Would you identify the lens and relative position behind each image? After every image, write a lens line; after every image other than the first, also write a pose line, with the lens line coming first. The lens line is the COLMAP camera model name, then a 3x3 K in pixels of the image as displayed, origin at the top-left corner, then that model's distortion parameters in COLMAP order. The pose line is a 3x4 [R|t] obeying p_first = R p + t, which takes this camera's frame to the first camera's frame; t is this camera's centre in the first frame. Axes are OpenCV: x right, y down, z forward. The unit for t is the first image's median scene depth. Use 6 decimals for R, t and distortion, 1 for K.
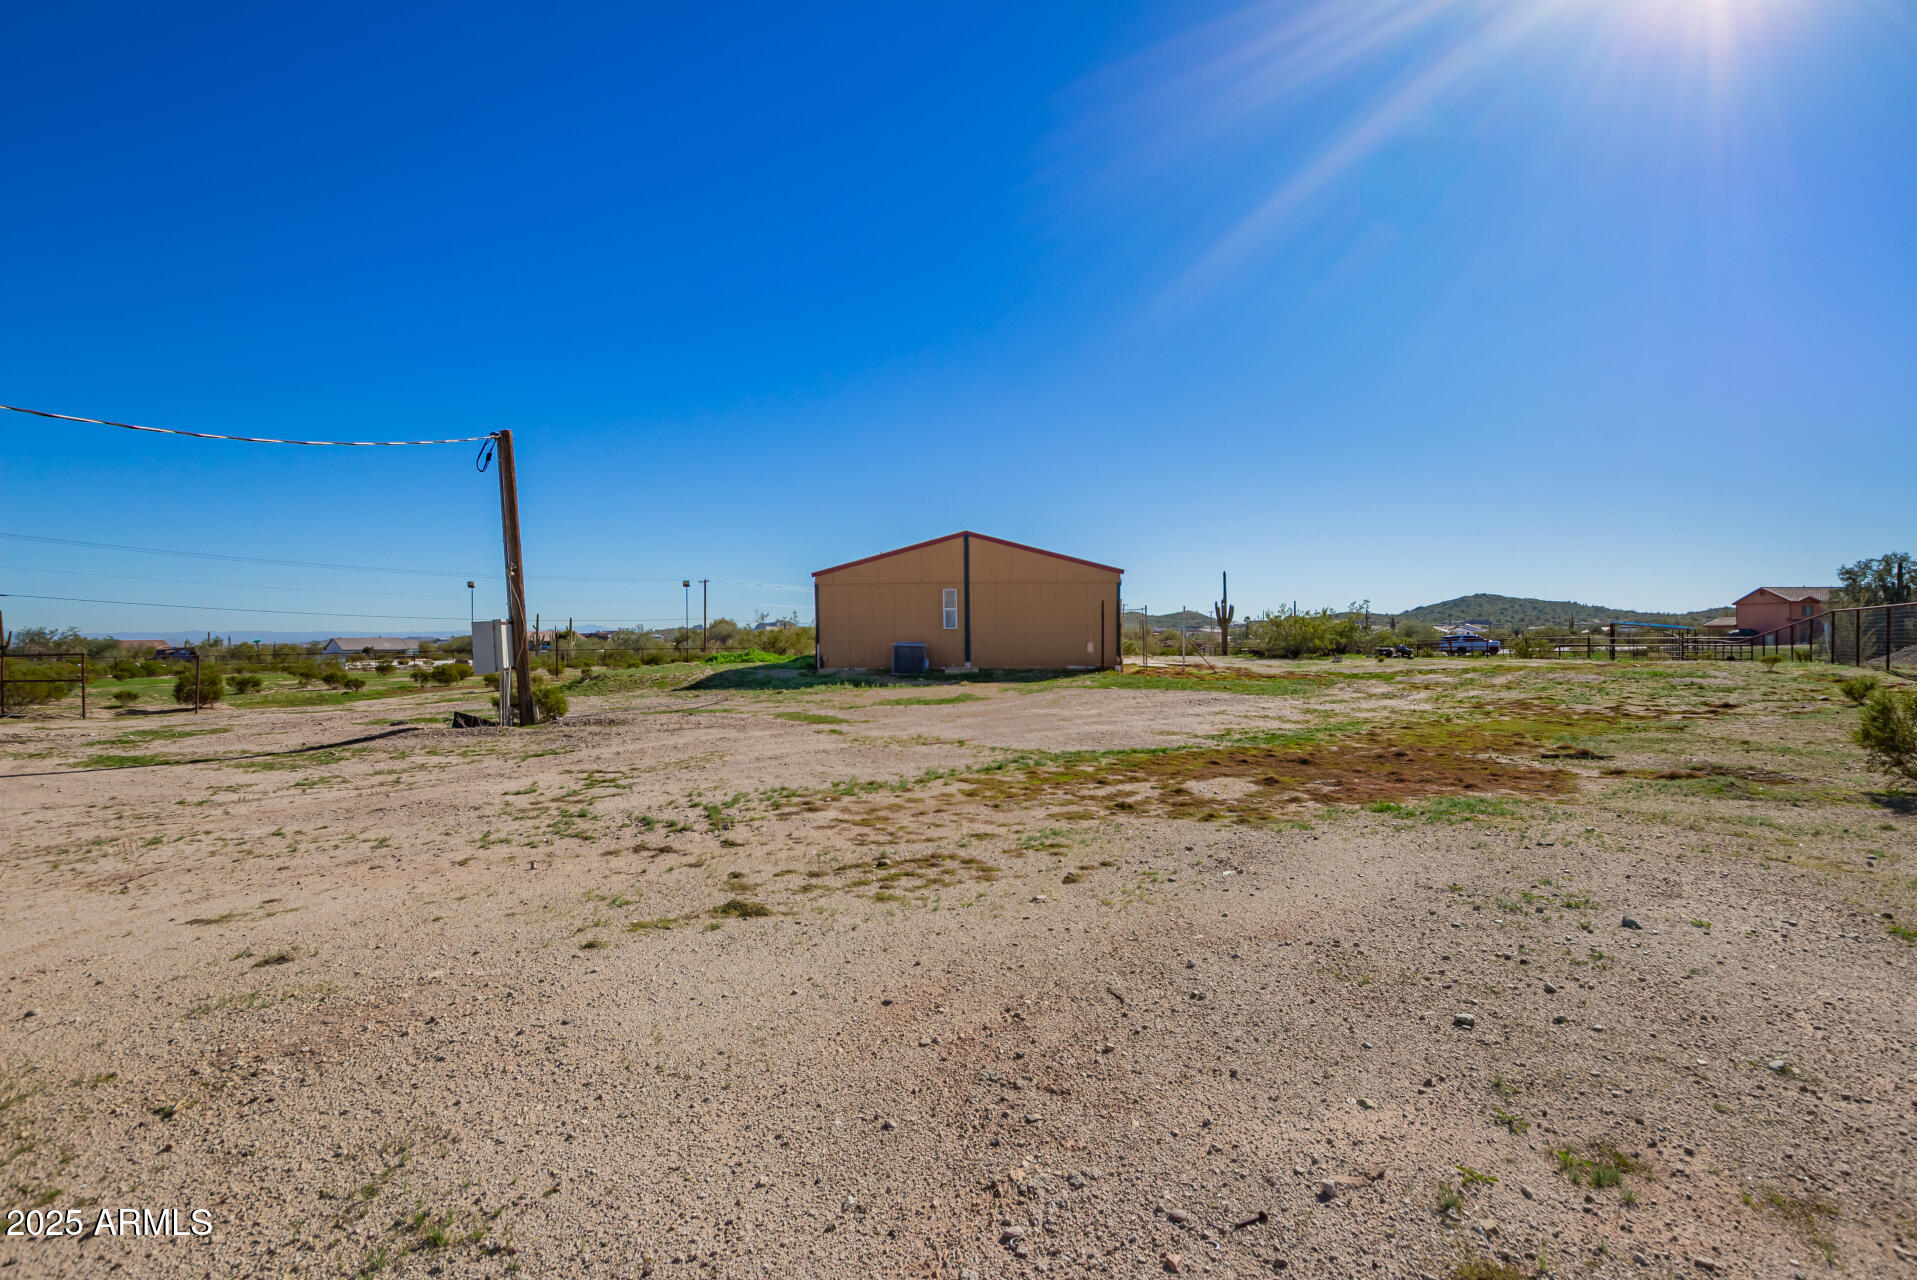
lens RADIAL K [[915.8, 0, 958.5], [0, 915.8, 640.0], [0, 0, 1]] dist [-0.027534, 0.002086]
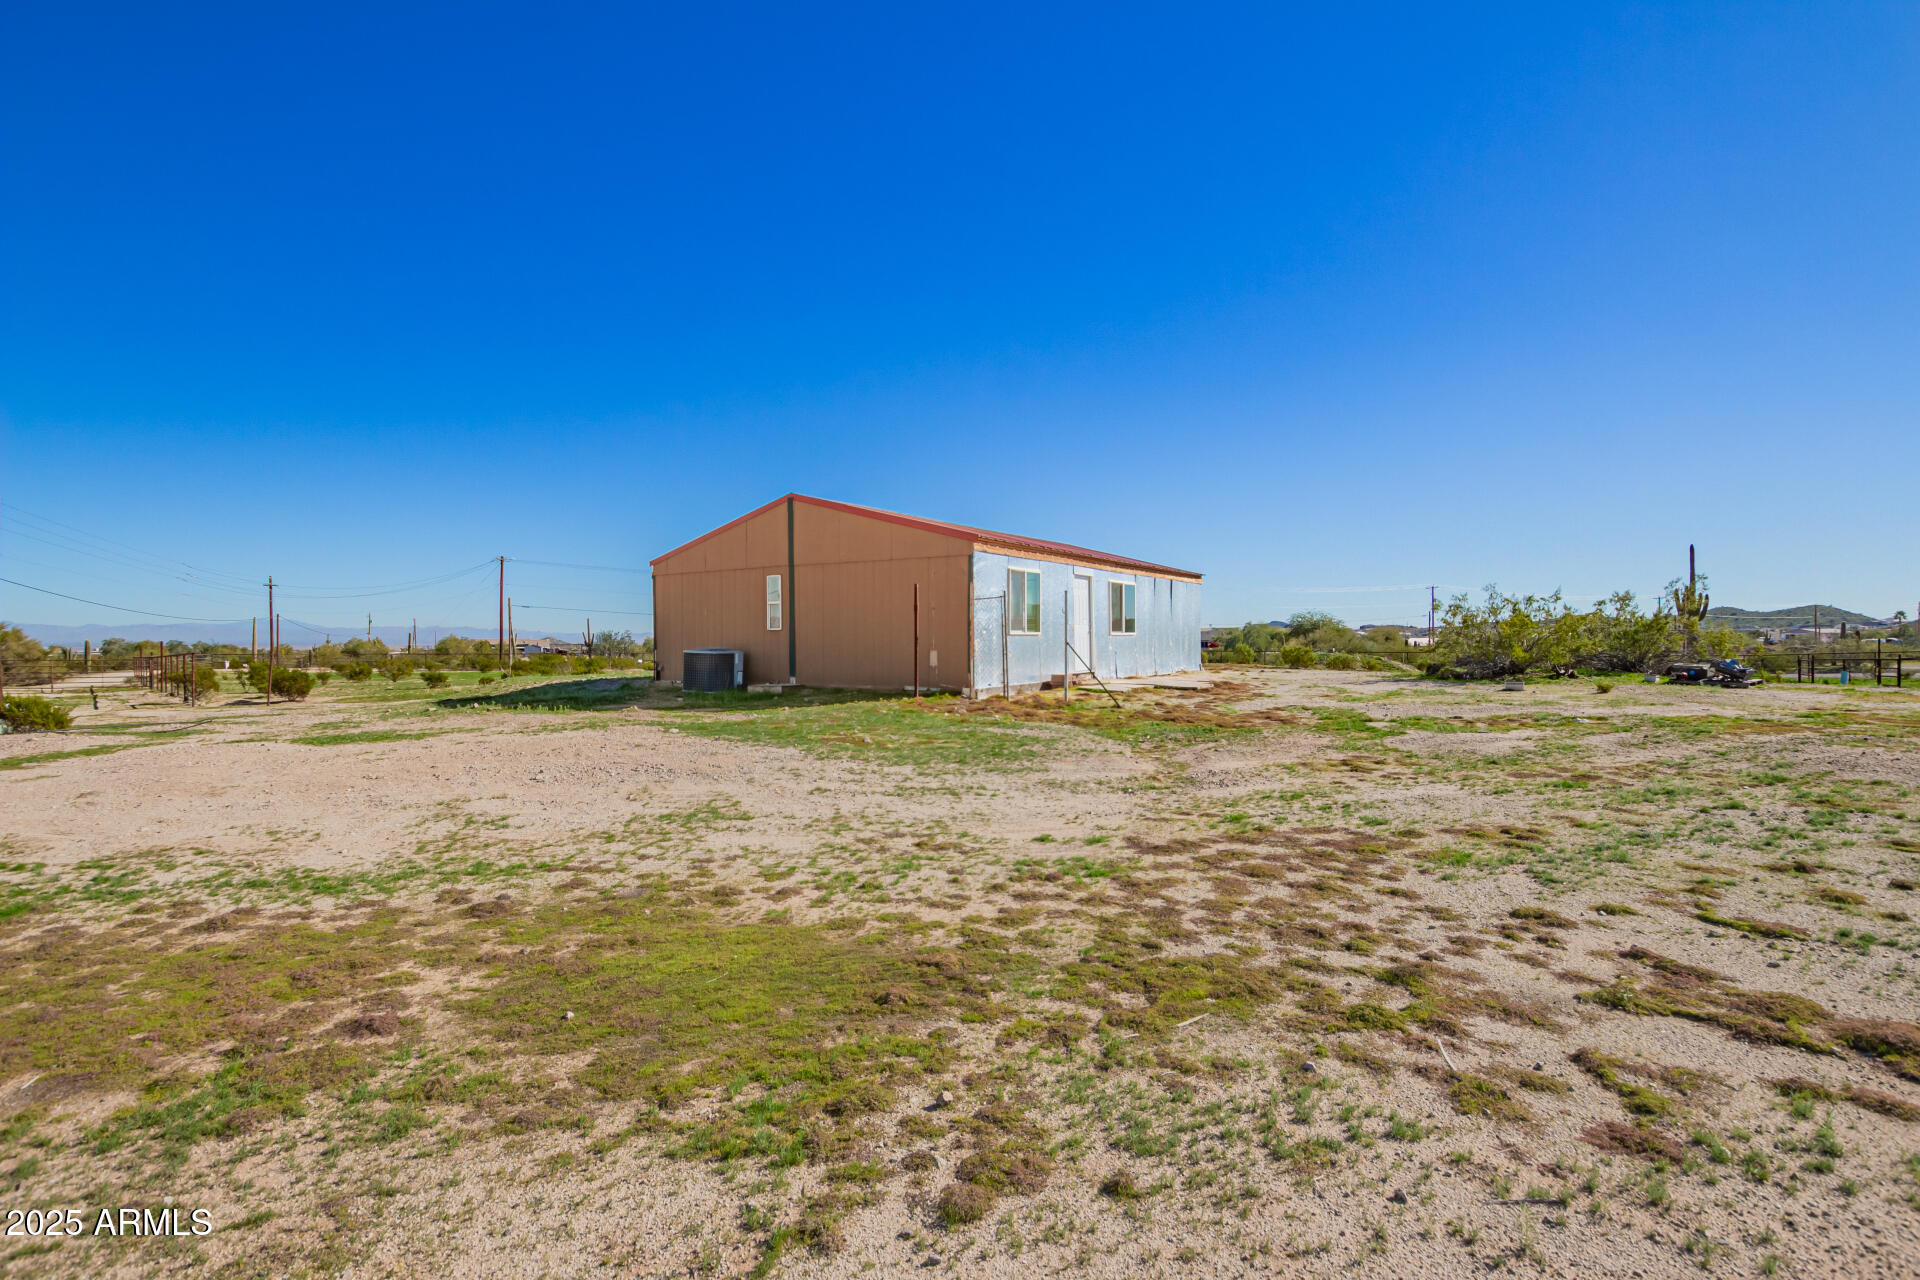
lens RADIAL K [[917.2, 0, 960.0], [0, 917.2, 640.0], [0, 0, 1]] dist [-0.027534, 0.002086]
pose [[0.854810, 0.004327, -0.518923, 0.491402], [-0.005360, 0.999986, -0.000491, -0.005235], [0.518913, 0.003201, 0.854821, 0.458296]]
